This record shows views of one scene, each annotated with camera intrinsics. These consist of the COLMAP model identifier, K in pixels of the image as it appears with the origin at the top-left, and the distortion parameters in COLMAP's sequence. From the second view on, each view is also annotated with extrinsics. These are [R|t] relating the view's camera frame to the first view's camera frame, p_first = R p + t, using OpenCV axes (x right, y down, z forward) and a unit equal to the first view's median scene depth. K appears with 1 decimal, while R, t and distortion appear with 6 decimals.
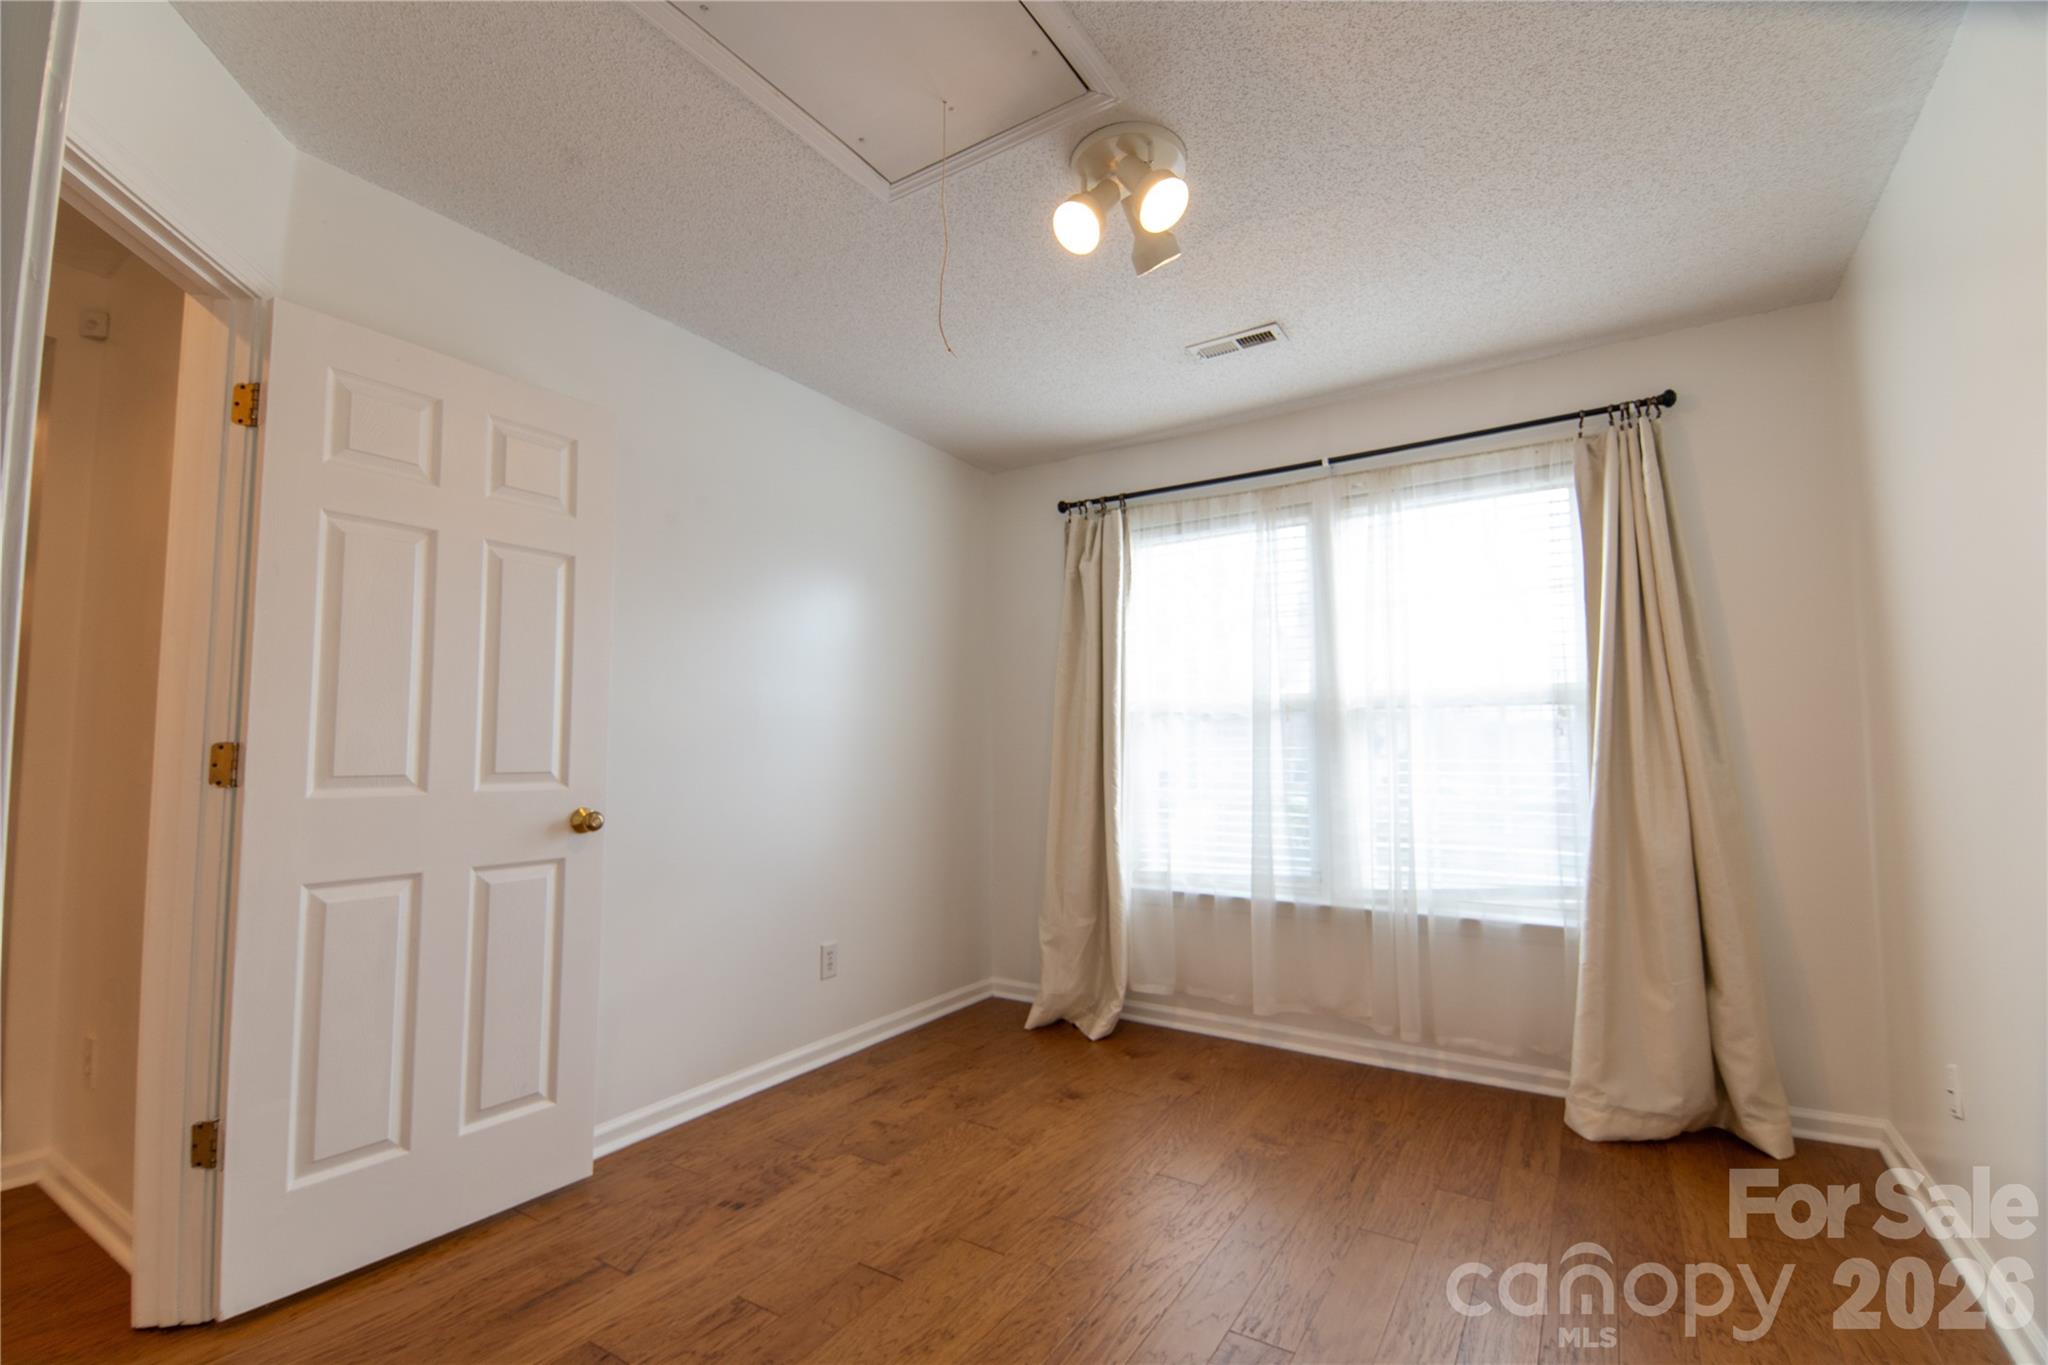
lens RADIAL K [[904.0, 0, 1025.5], [0, 904.0, 682.3], [0, 0, 1]] dist [0.066733, -0.043305]
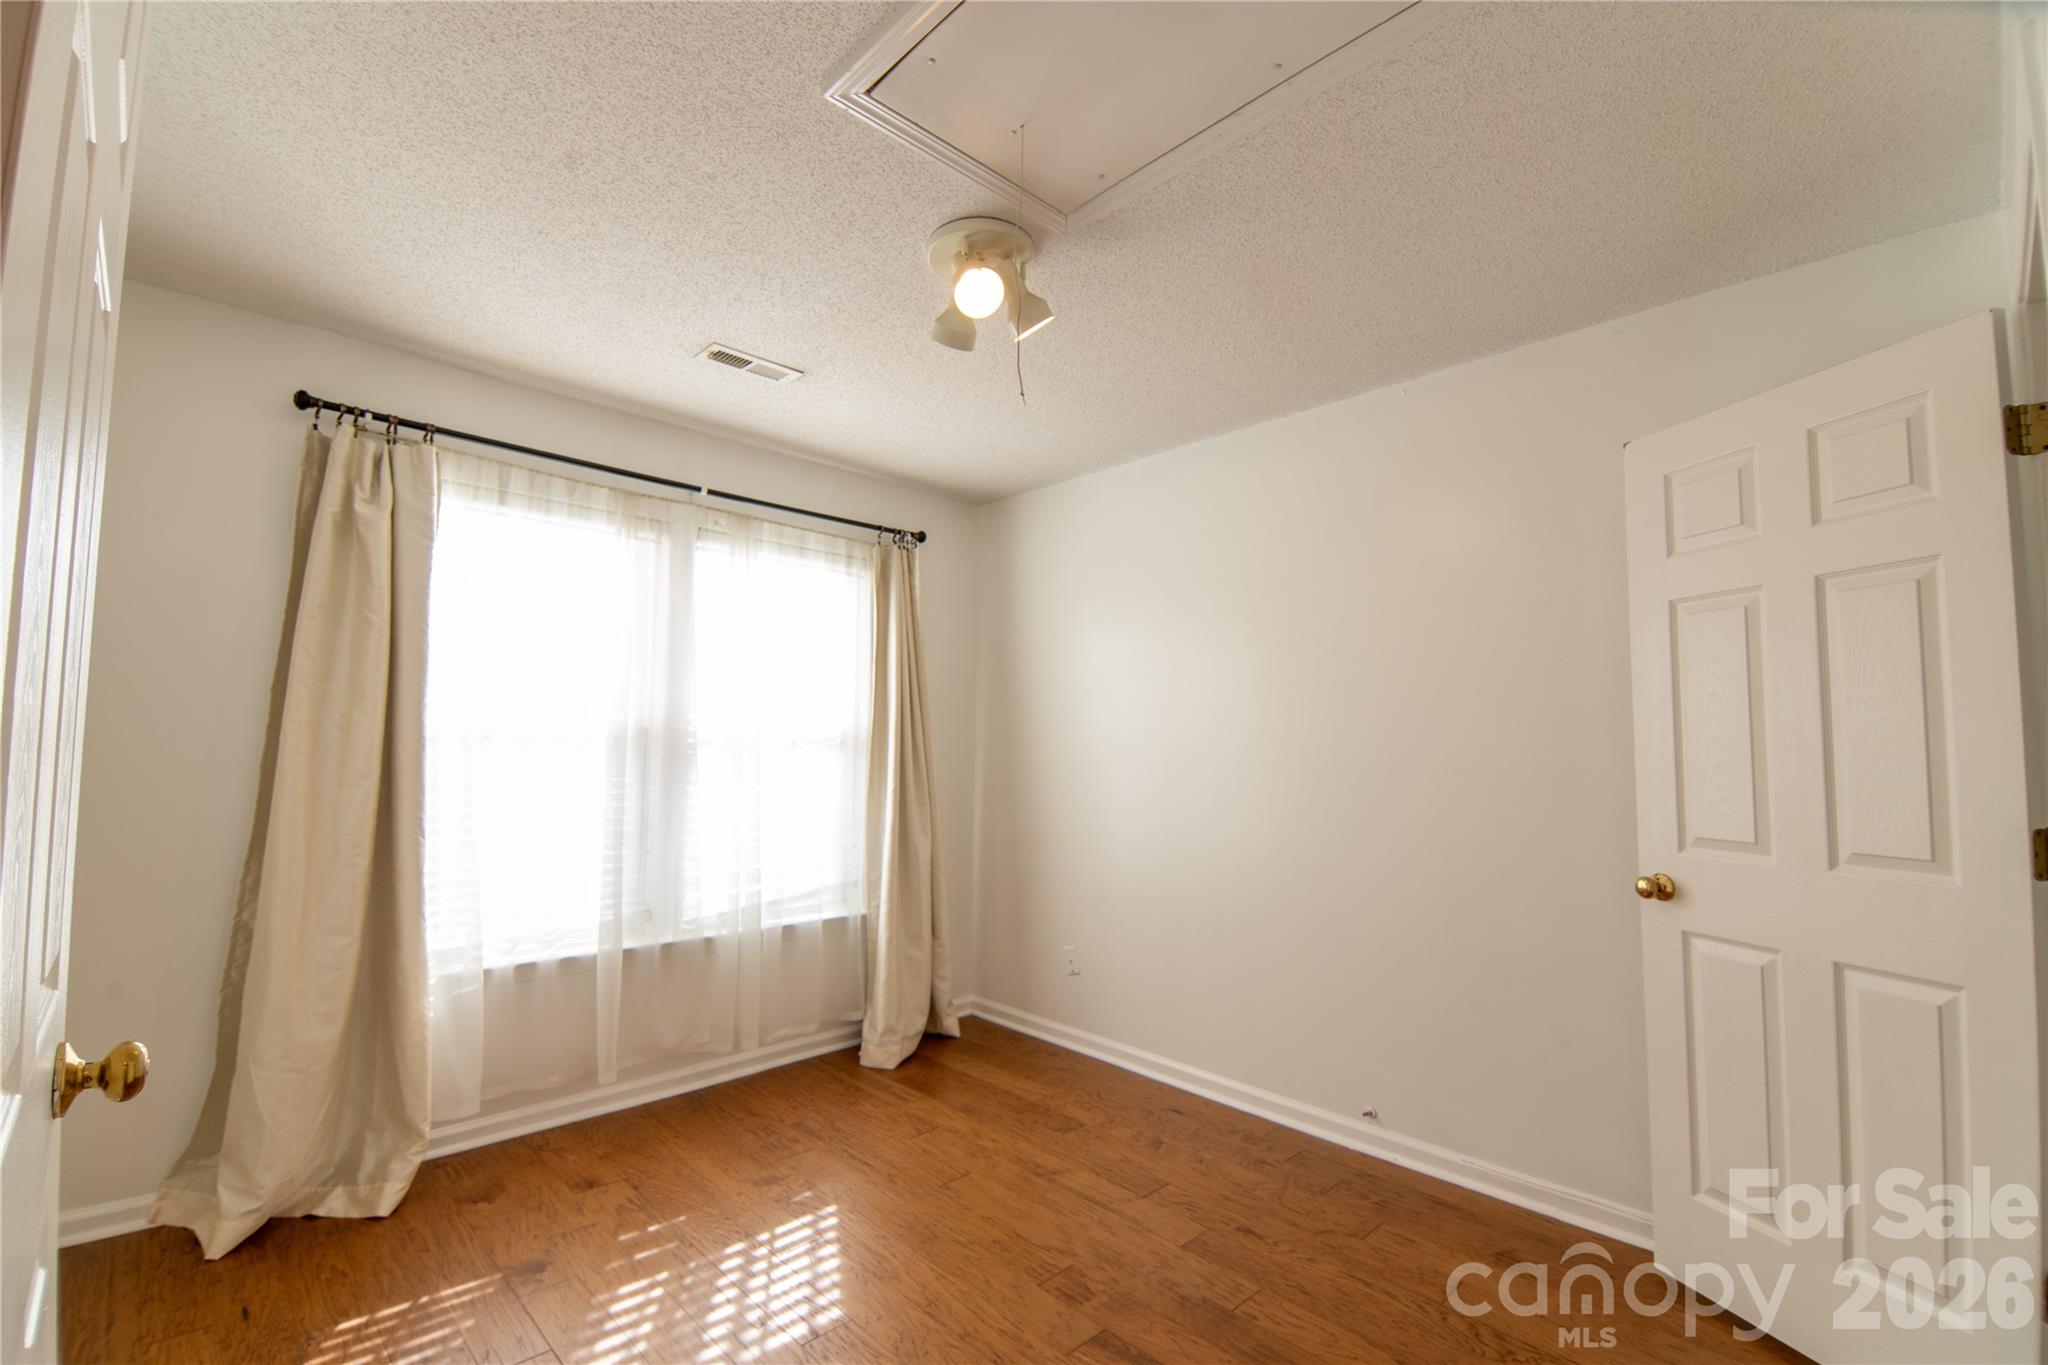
lens RADIAL K [[904.0, 0, 1025.5], [0, 904.0, 682.3], [0, 0, 1]] dist [0.066733, -0.043305]
pose [[0.229696, 0.078596, 0.970084, -0.551395], [-0.090694, 0.994125, -0.059070, -0.007768], [-0.969028, -0.074412, 0.235474, 0.423616]]
